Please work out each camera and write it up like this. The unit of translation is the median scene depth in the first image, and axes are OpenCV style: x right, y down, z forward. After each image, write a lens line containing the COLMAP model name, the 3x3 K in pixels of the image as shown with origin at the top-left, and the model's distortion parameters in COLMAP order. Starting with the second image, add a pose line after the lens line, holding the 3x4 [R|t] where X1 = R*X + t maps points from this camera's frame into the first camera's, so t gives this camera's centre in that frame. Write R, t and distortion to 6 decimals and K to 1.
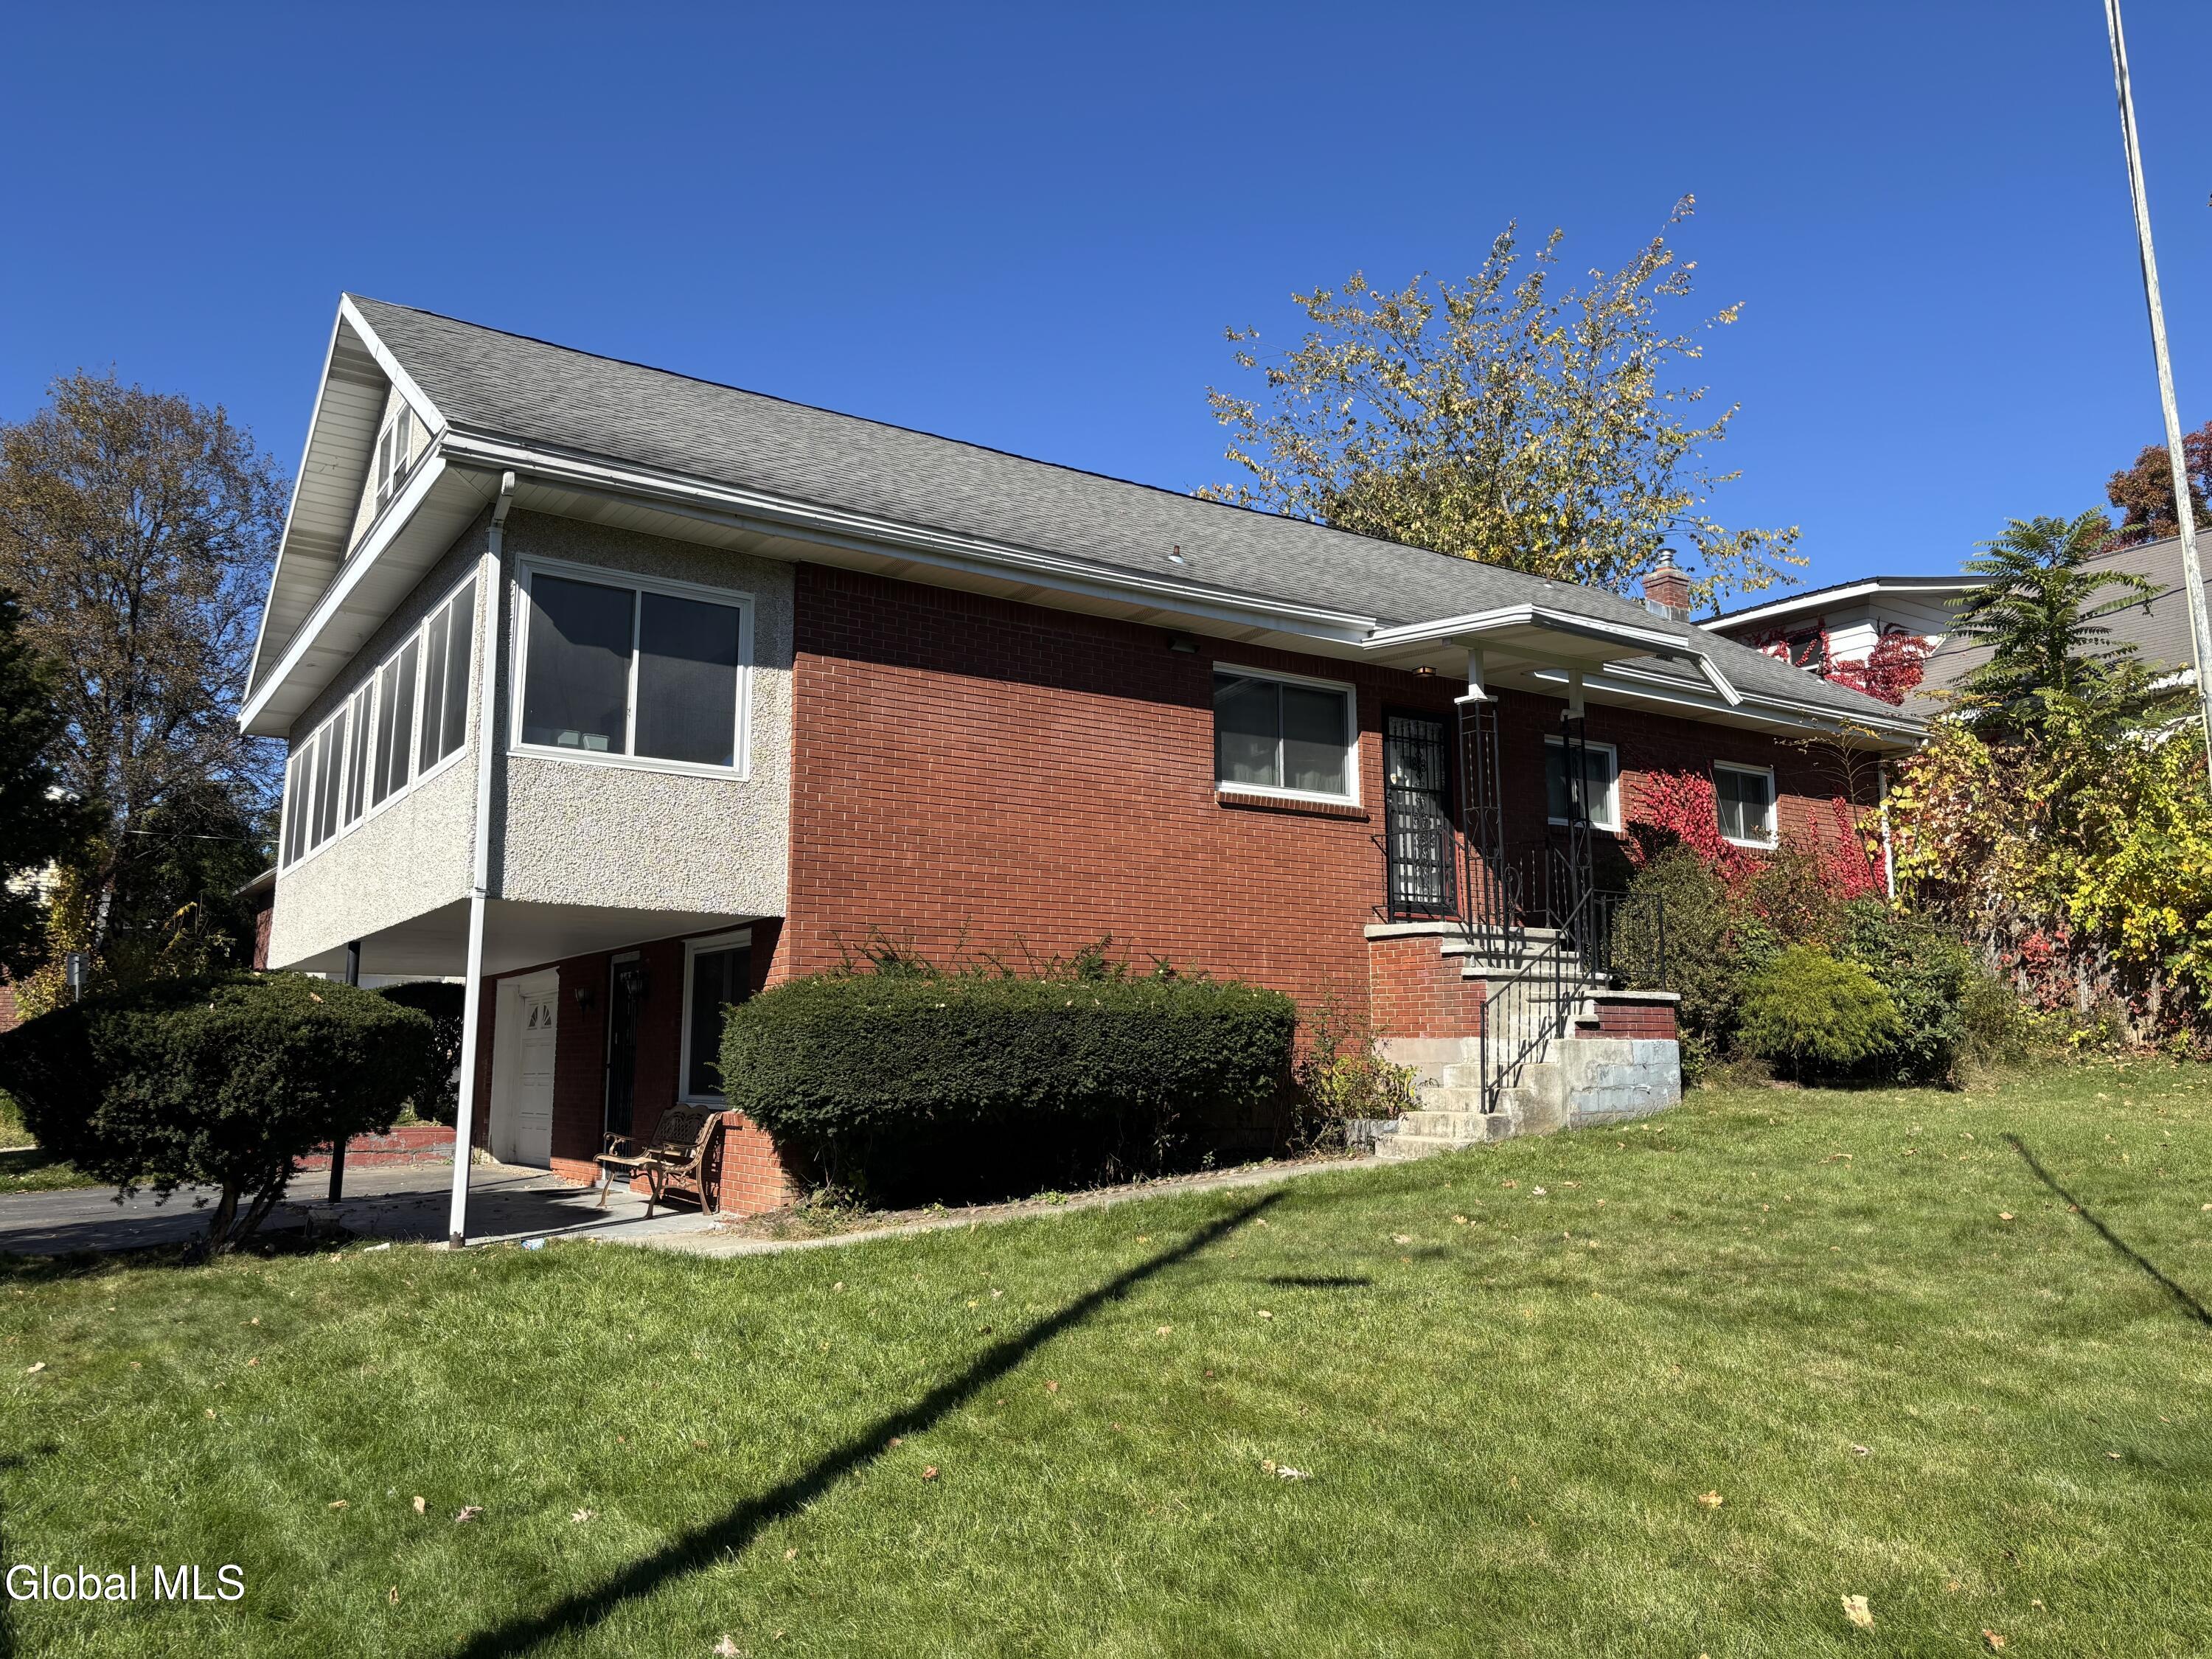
lens RADIAL K [[1680.6, 0, 1086.9], [0, 1680.6, 833.9], [0, 0, 1]] dist [0.078122, -0.081104]
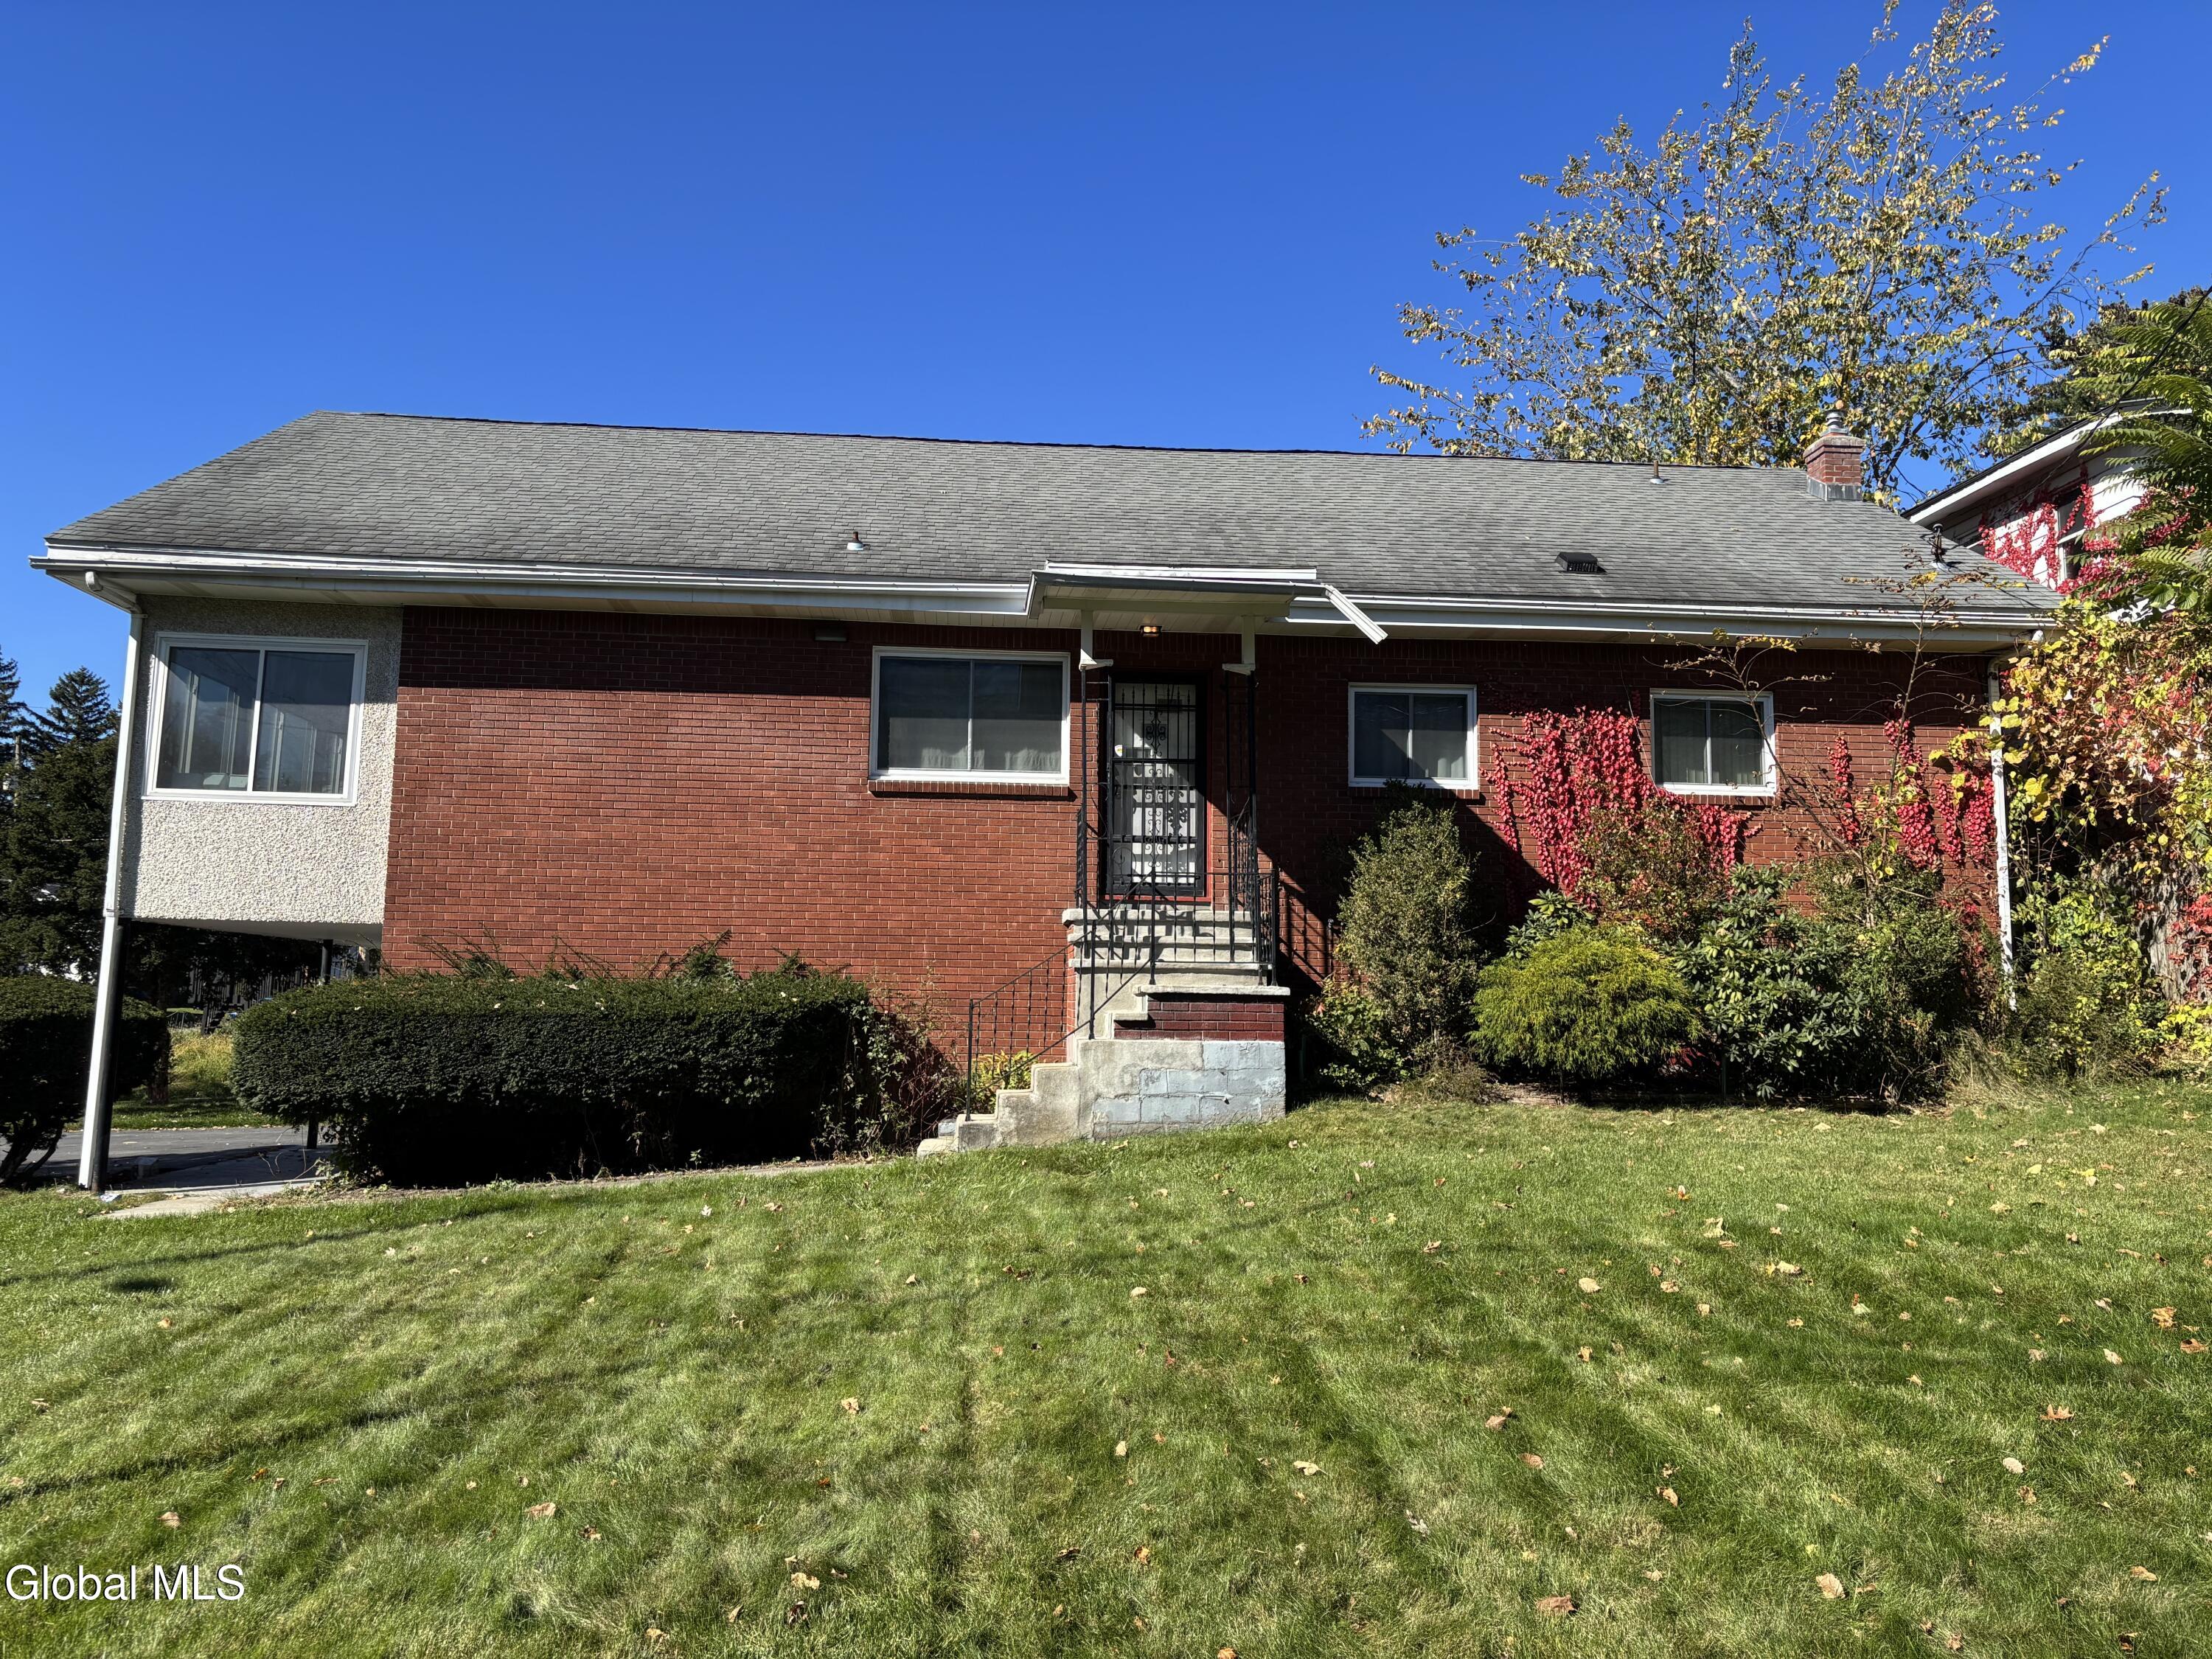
lens RADIAL K [[1680.6, 0, 1116.9], [0, 1680.6, 820.7], [0, 0, 1]] dist [0.078122, -0.081104]
pose [[0.868029, -0.043975, -0.494563, 0.732591], [0.054680, 0.998478, 0.007188, -0.001141], [0.493494, -0.033282, 0.869112, 0.229220]]
